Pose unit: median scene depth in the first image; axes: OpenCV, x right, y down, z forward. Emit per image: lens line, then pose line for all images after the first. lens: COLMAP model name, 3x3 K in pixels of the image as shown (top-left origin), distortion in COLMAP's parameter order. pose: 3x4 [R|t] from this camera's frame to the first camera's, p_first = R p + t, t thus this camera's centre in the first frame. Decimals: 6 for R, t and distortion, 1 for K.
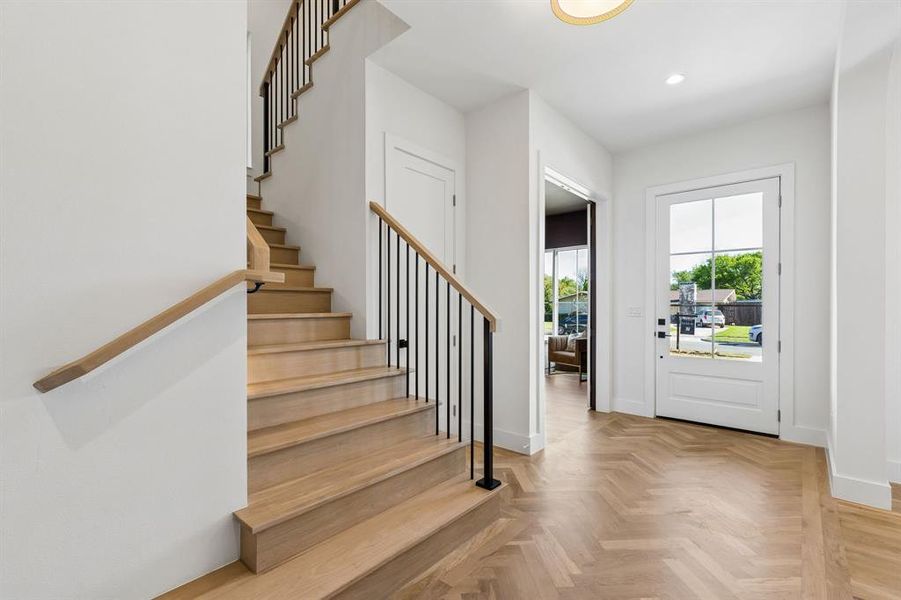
lens RADIAL K [[410.4, 0, 452.5], [0, 410.4, 303.5], [0, 0, 1]] dist [0.014268, -0.002099]
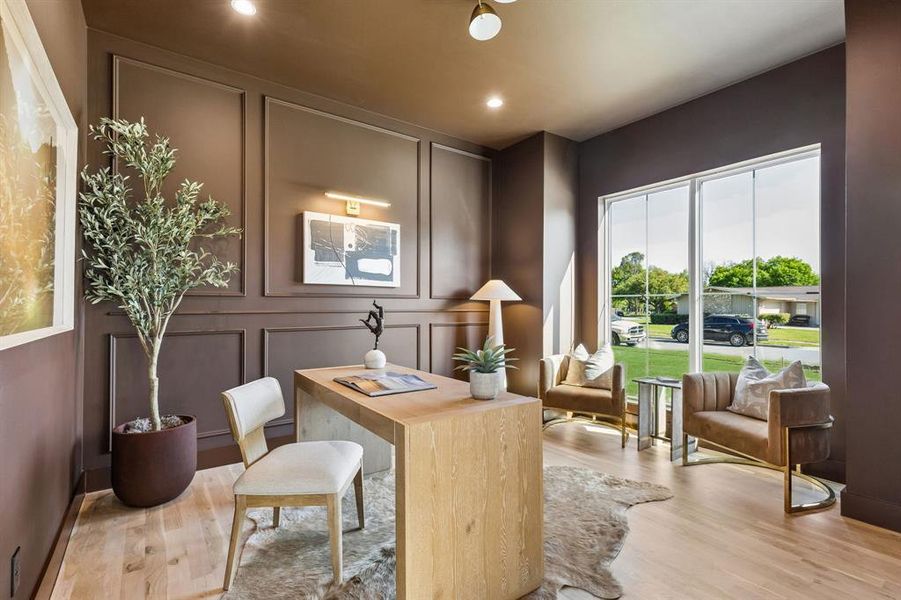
lens RADIAL K [[410.4, 0, 447.7], [0, 410.4, 306.5], [0, 0, 1]] dist [0.014268, -0.002099]
pose [[0.973399, -0.002699, -0.229100, 0.665397], [0.001054, 0.999973, -0.007303, 0.094027], [0.229114, 0.006867, 0.973375, 3.691130]]
